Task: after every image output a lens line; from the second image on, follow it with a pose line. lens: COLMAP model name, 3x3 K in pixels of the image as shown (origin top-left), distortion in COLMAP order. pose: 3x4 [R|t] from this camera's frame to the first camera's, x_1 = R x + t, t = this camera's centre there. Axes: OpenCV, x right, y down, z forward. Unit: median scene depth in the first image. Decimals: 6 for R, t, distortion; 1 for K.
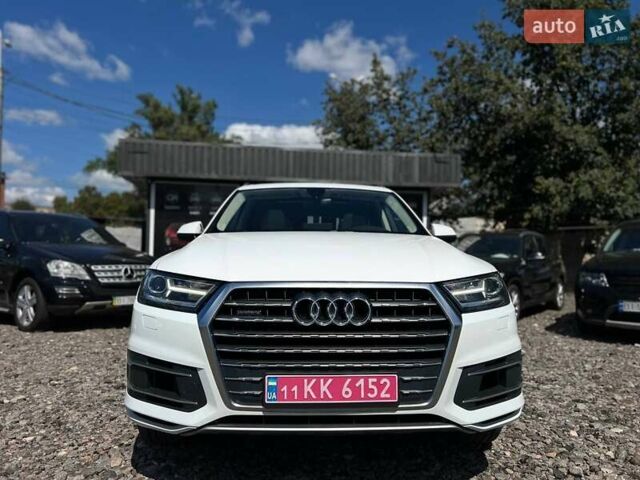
lens RADIAL K [[498.1, 0, 320.0], [0, 498.1, 240.0], [0, 0, 1]] dist [0.110582, -0.170818]
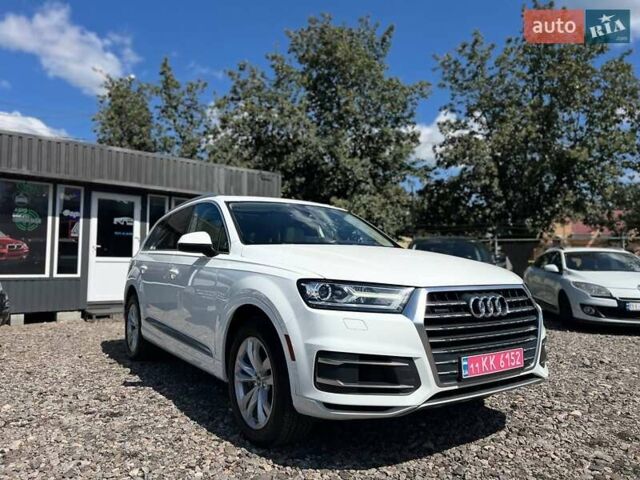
lens RADIAL K [[514.3, 0, 320.0], [0, 514.3, 240.0], [0, 0, 1]] dist [-0.032820, 0.002427]
pose [[0.842040, 0.025754, 0.538801, -0.251942], [-0.014478, 0.999579, -0.025151, 0.001037], [-0.539221, 0.013377, 0.842058, 0.017332]]
